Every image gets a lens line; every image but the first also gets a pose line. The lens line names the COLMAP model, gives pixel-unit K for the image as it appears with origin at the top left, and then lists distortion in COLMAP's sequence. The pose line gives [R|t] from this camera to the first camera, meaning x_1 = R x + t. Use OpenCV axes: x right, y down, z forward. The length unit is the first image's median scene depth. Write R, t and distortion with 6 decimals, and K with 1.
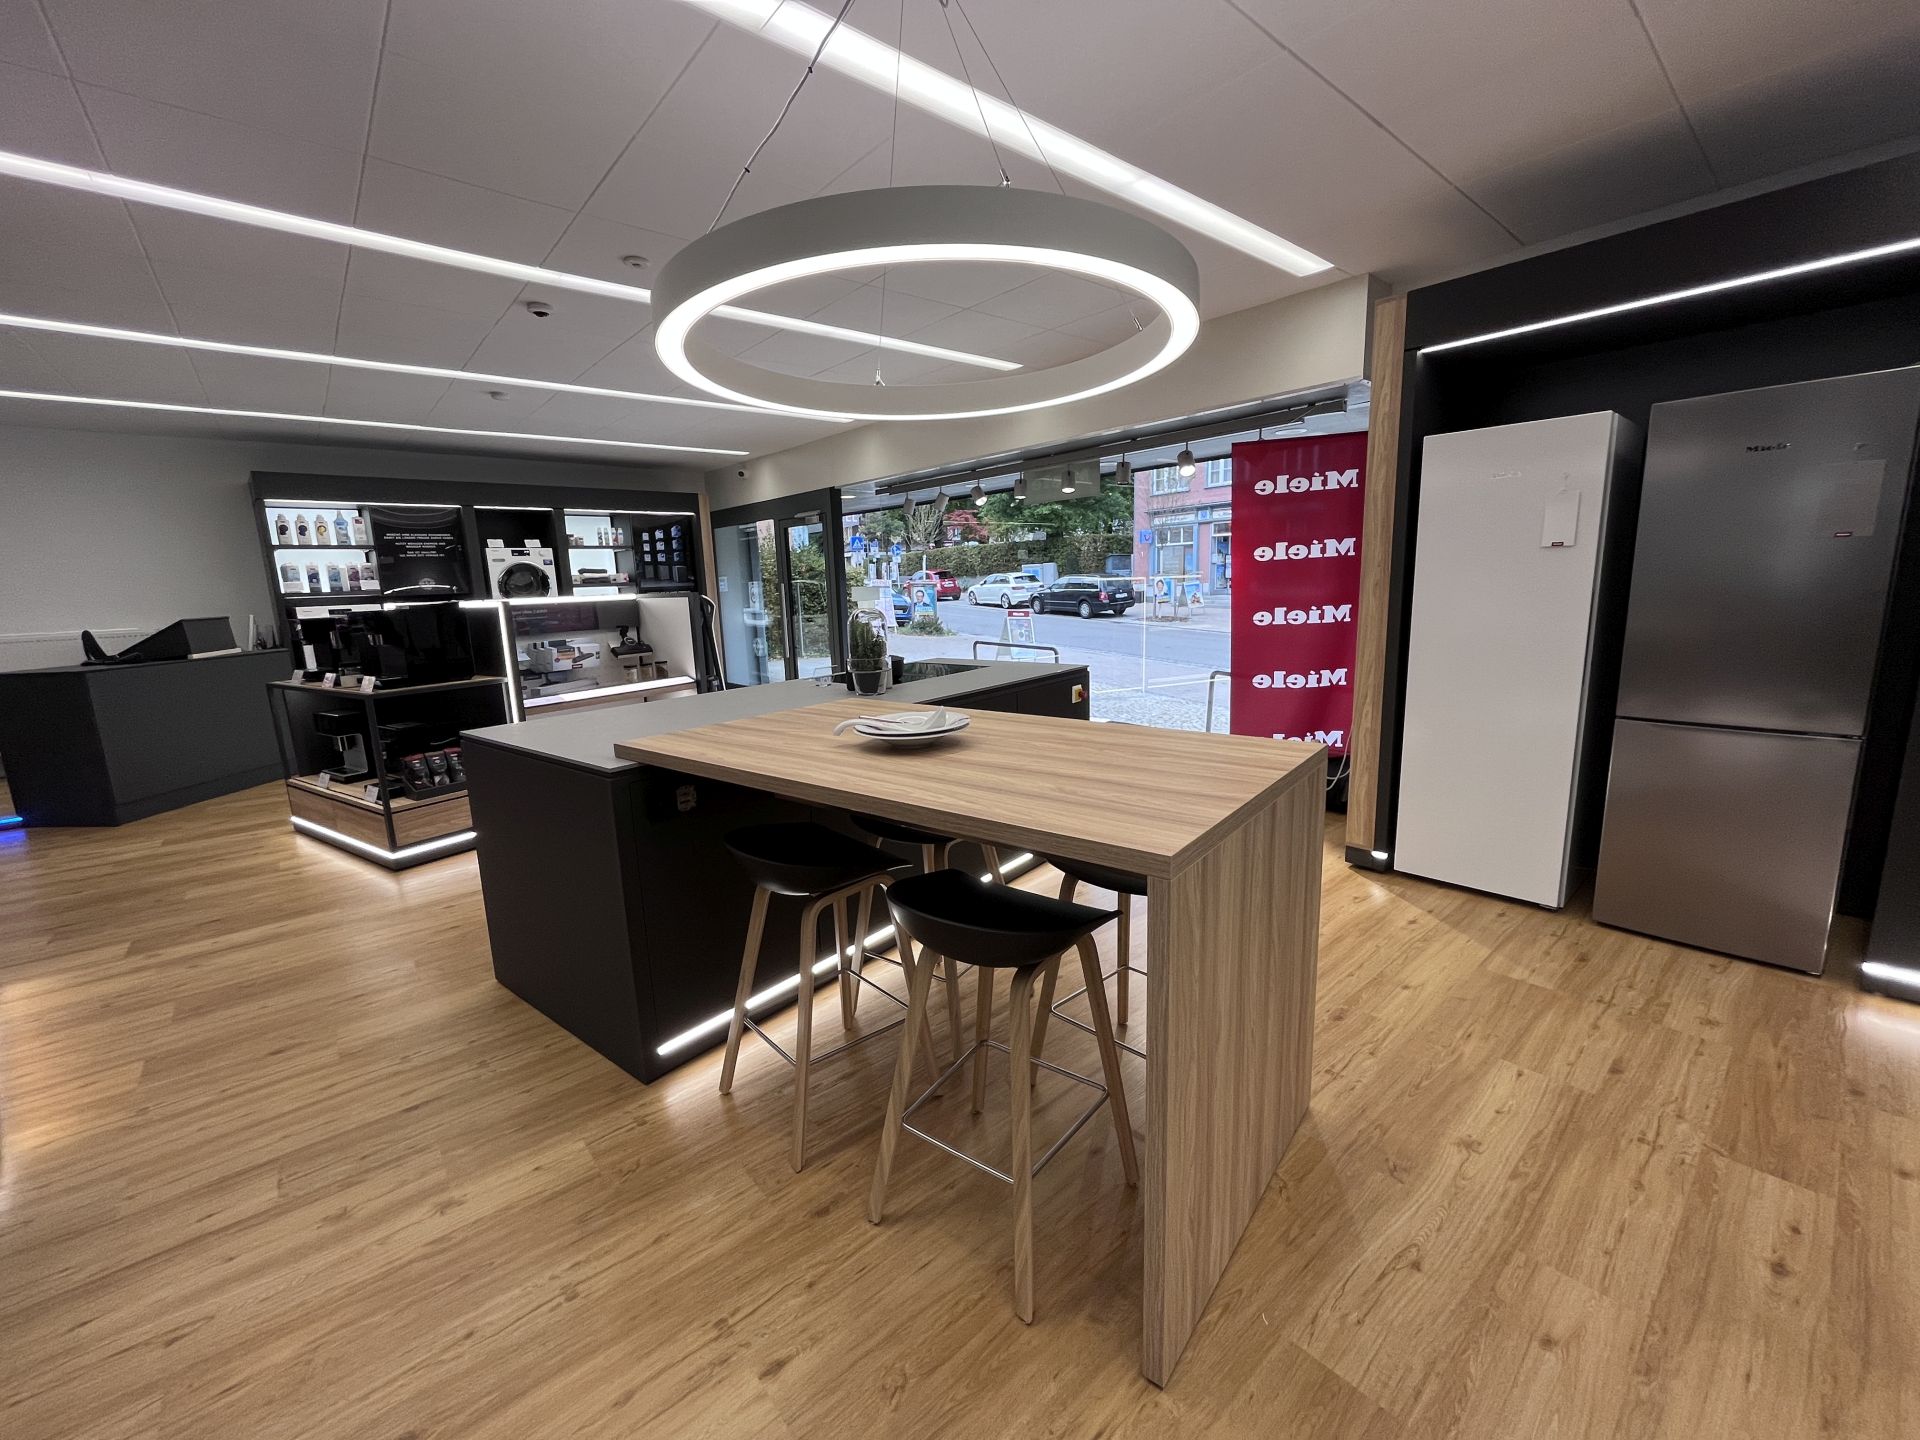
lens RADIAL K [[780.7, 0, 960.0], [0, 780.7, 720.0], [0, 0, 1]] dist [-0.001304, -0.000335]
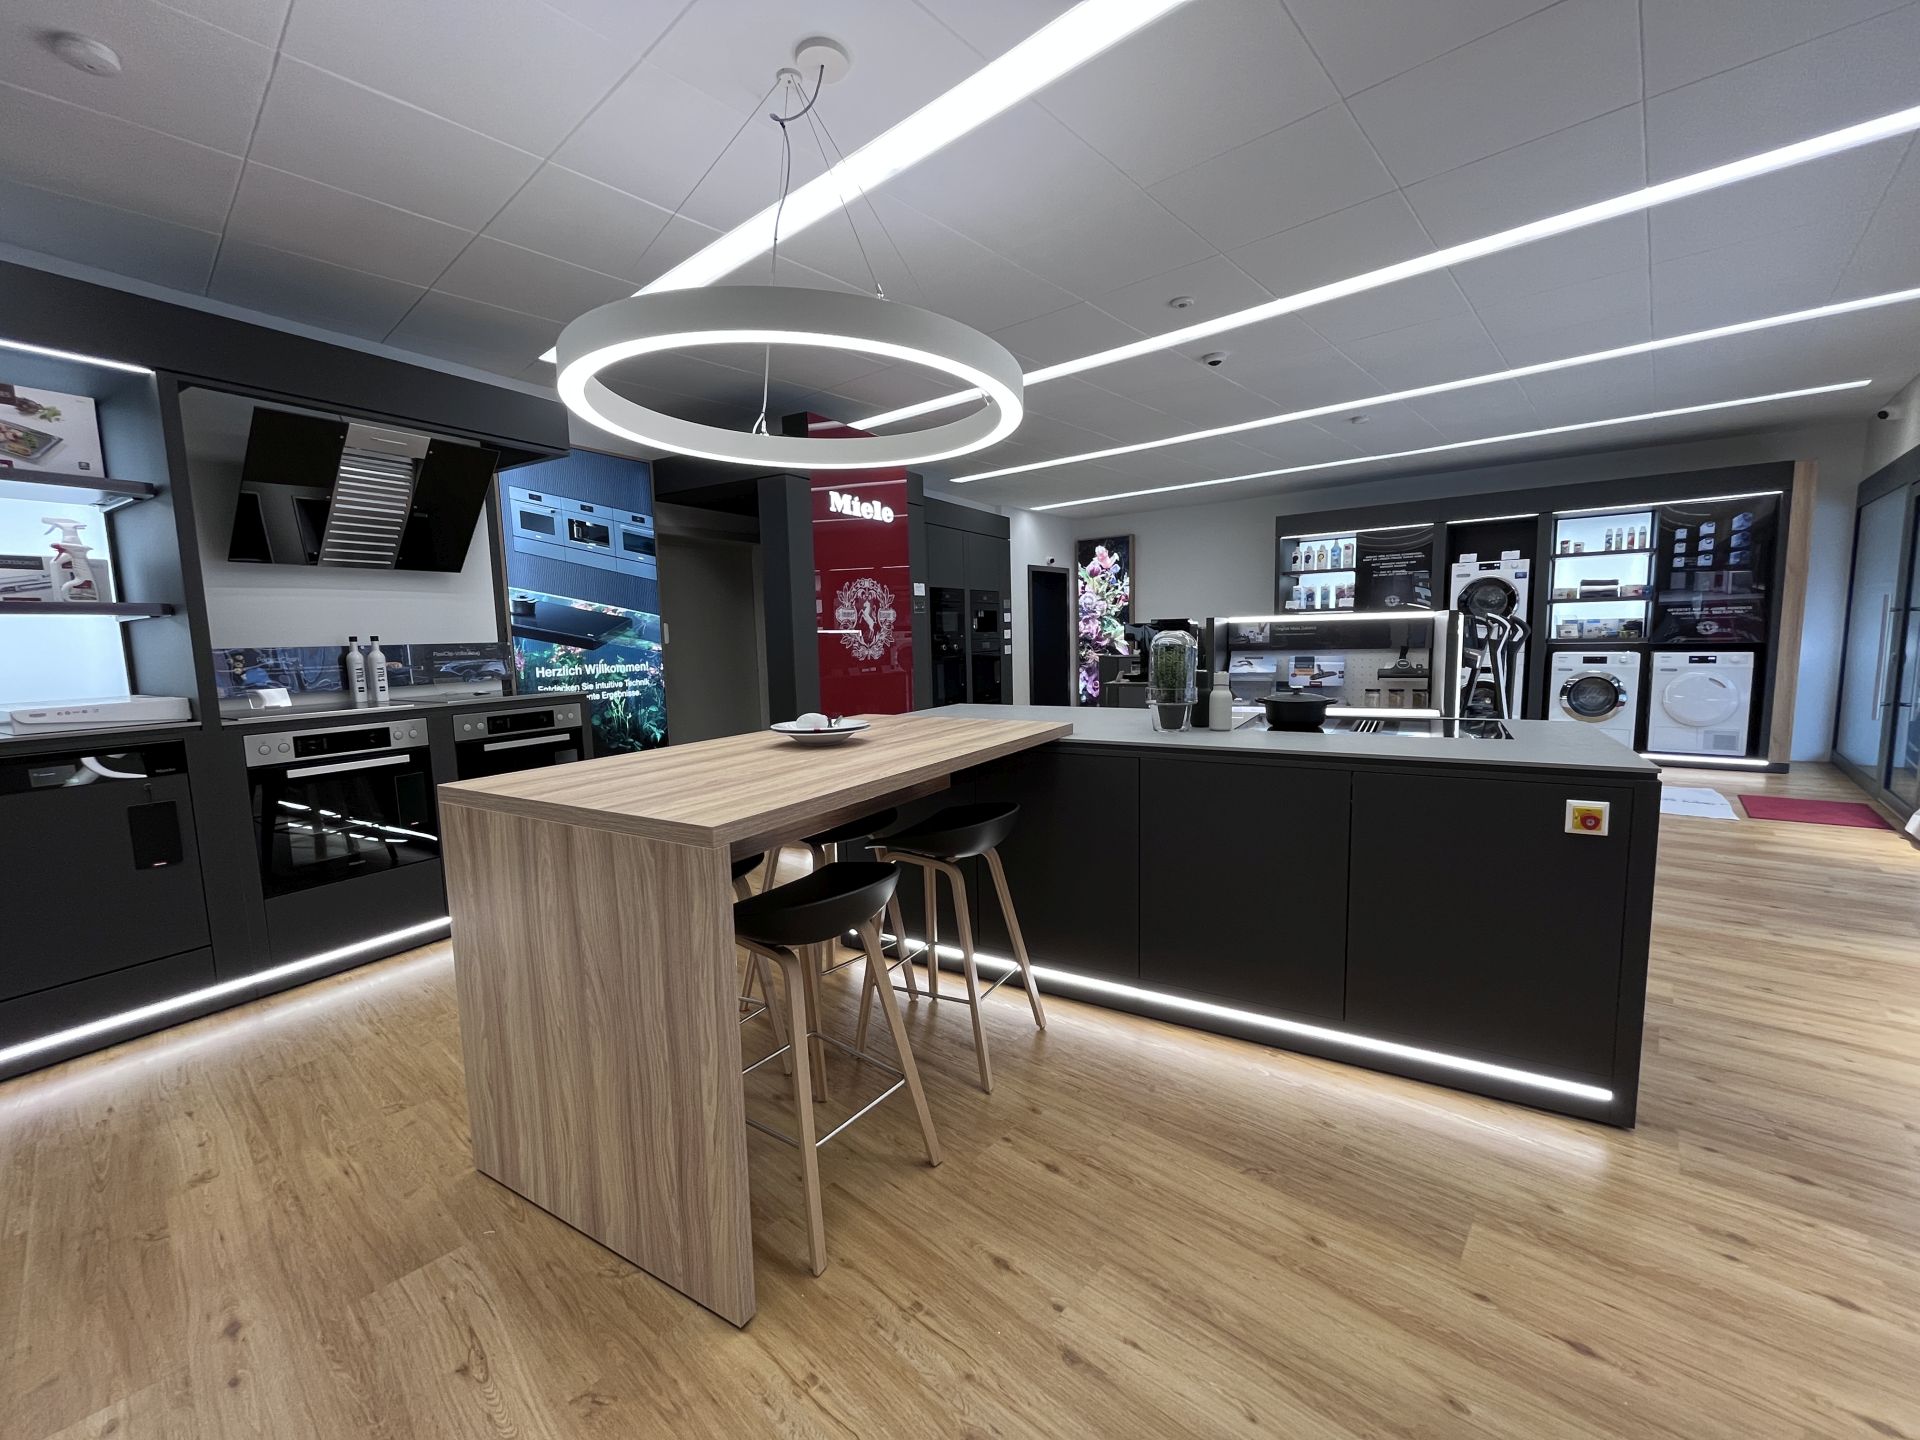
lens RADIAL K [[780.7, 0, 960.0], [0, 780.7, 720.0], [0, 0, 1]] dist [-0.001304, -0.000335]
pose [[0.132456, 0.140235, -0.981218, 0.320322], [-0.157597, 0.980327, 0.118834, -0.050536], [0.978580, 0.138897, 0.151951, 0.294800]]
